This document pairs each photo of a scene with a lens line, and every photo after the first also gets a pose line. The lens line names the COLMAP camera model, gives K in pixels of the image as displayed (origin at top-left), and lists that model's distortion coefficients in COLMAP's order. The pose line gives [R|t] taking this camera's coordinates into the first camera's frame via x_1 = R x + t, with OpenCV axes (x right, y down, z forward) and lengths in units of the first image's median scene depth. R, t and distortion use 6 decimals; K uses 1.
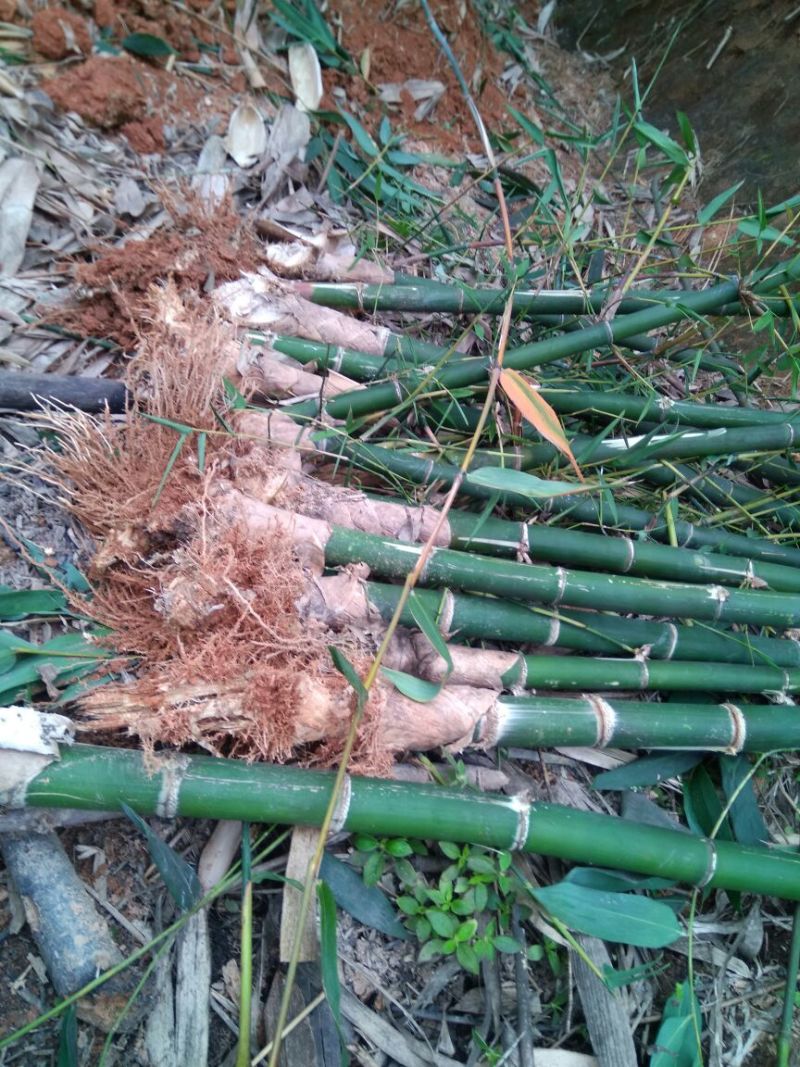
lens RADIAL K [[799.9, 0, 404.5], [0, 799.9, 534.6], [0, 0, 1]] dist [0.102050, -0.152929]
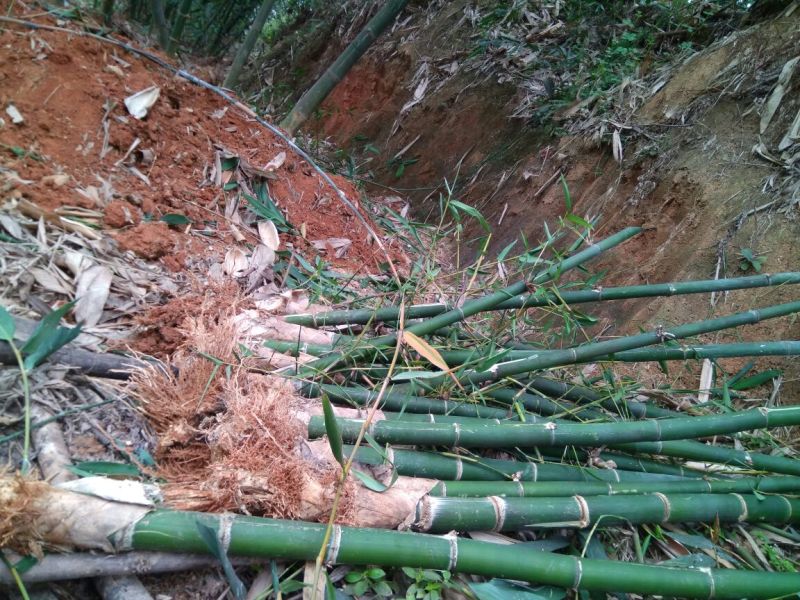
lens RADIAL K [[599.7, 0, 418.0], [0, 599.7, 299.8], [0, 0, 1]] dist [0.102050, -0.152929]
pose [[0.983621, -0.095263, 0.153020, -0.032627], [0.154248, 0.884091, -0.441125, 0.262469], [-0.093261, 0.457502, 0.884304, -0.142957]]
